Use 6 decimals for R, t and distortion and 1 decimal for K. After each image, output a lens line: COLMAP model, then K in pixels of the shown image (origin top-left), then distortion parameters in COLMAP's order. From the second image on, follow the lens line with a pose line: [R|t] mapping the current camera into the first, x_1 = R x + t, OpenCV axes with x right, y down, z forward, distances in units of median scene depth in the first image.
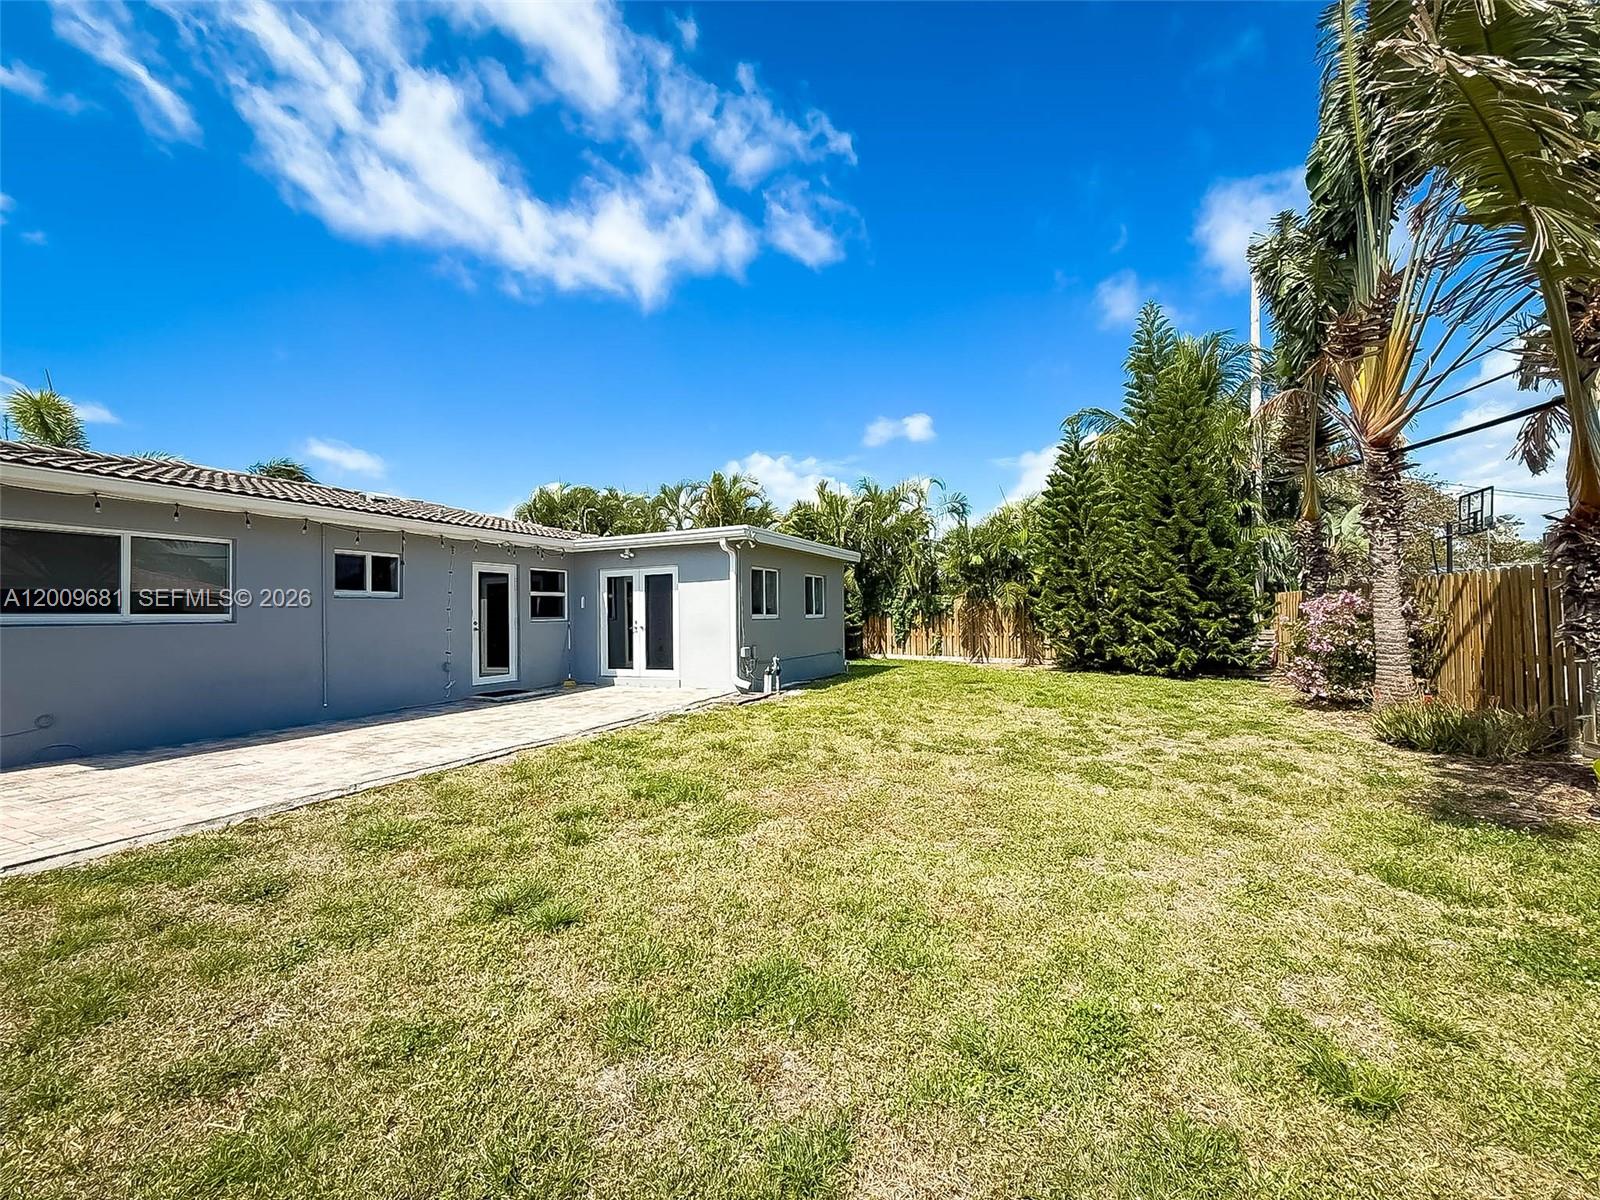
lens RADIAL K [[662.8, 0, 793.9], [0, 662.8, 596.2], [0, 0, 1]] dist [-0.001778, -0.000179]
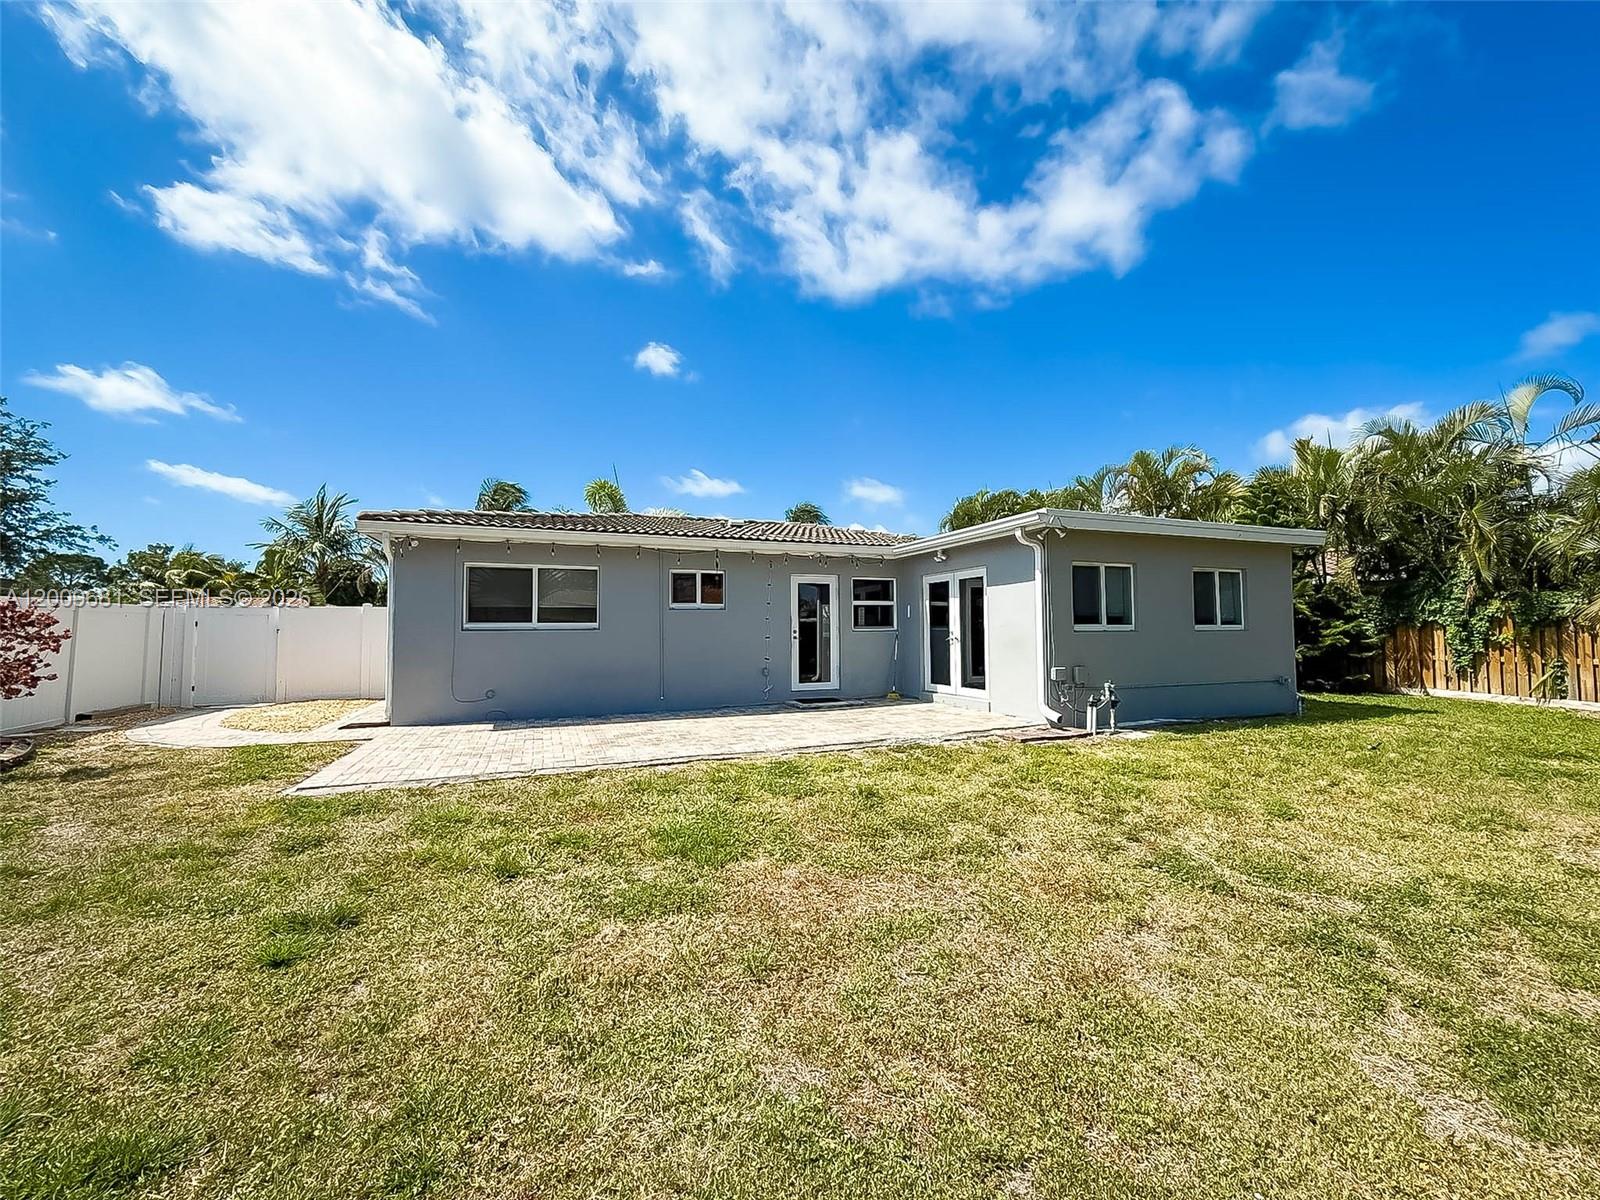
lens RADIAL K [[656.1, 0, 801.9], [0, 656.1, 614.5], [0, 0, 1]] dist [0.001000, 0.000007]
pose [[0.720967, -0.004021, -0.692957, 0.211322], [0.016073, 0.999811, 0.010921, 0.001554], [0.692783, -0.019011, 0.720896, 0.216549]]
